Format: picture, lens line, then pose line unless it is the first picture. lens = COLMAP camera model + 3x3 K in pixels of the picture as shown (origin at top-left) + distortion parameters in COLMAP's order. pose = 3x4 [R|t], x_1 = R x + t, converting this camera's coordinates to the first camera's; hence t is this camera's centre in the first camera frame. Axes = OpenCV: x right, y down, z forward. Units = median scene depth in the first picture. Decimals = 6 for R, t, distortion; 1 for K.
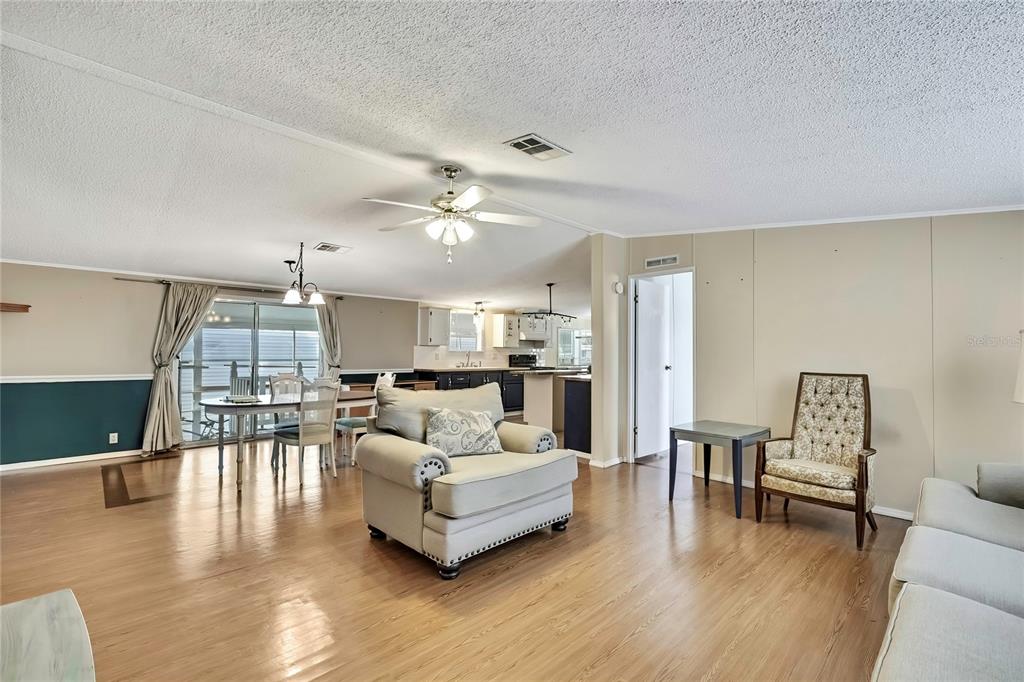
lens RADIAL K [[452.1, 0, 513.4], [0, 452.1, 346.2], [0, 0, 1]] dist [-0.020936, 0.001798]
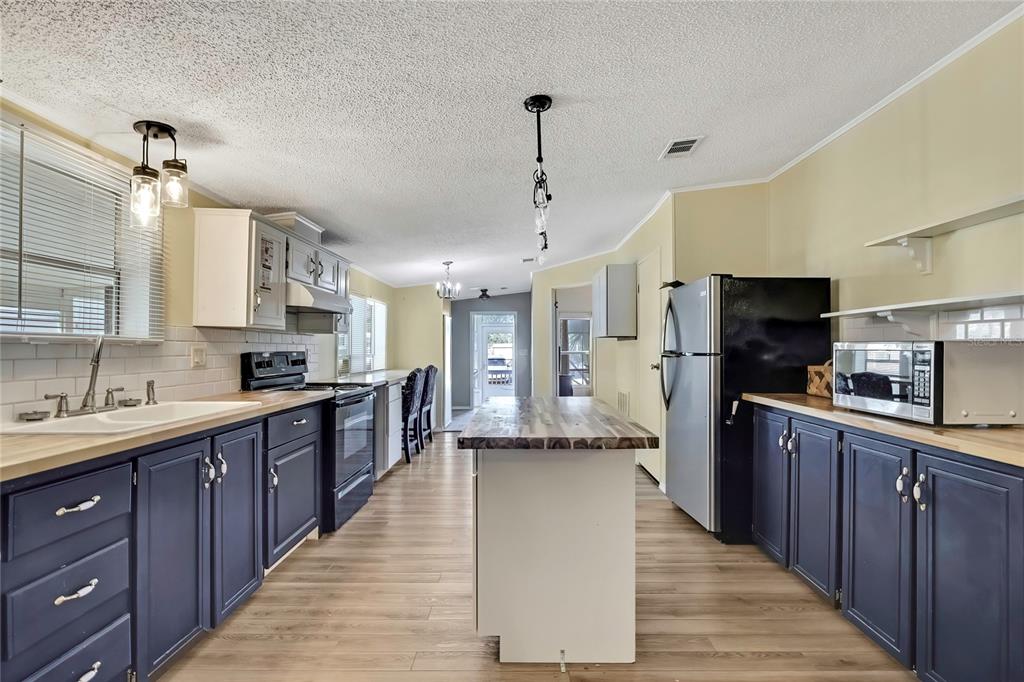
lens RADIAL K [[452.1, 0, 517.4], [0, 452.1, 342.9], [0, 0, 1]] dist [-0.020936, 0.001798]
pose [[0.697740, 0.004092, 0.716340, -0.104676], [-0.010516, 0.999934, 0.004532, 0.009186], [-0.716274, -0.010695, 0.697737, 0.671060]]
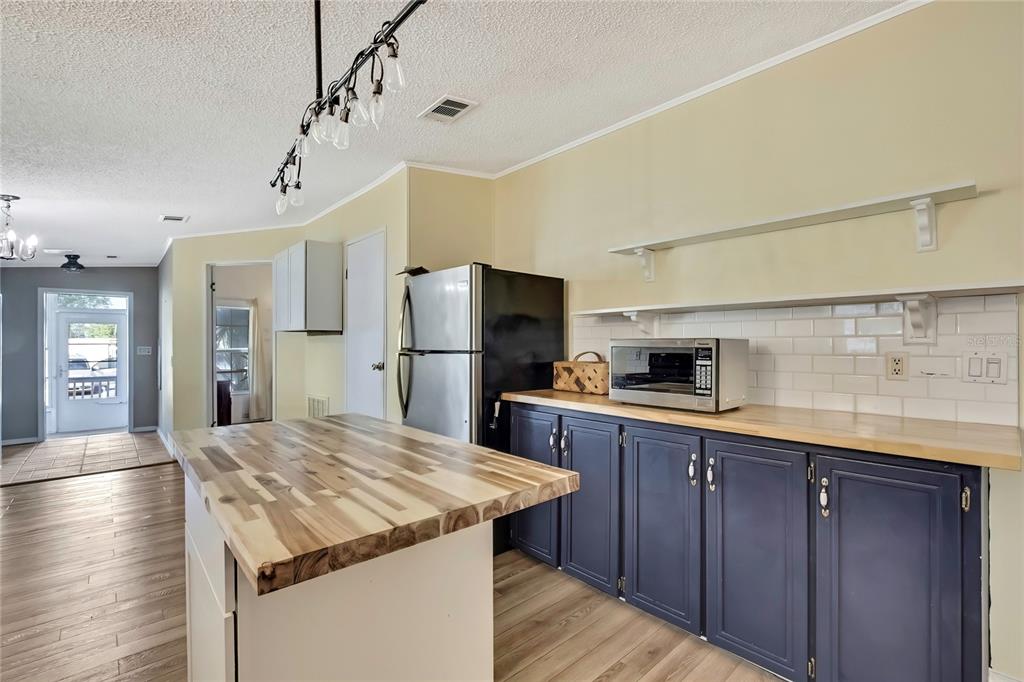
lens RADIAL K [[452.1, 0, 511.1], [0, 452.1, 342.0], [0, 0, 1]] dist [-0.020936, 0.001798]
pose [[0.026651, 0.000892, 0.999644, -0.070292], [-0.017592, 0.999845, -0.000423, 0.010631], [-0.999490, -0.017575, 0.026662, 0.753503]]
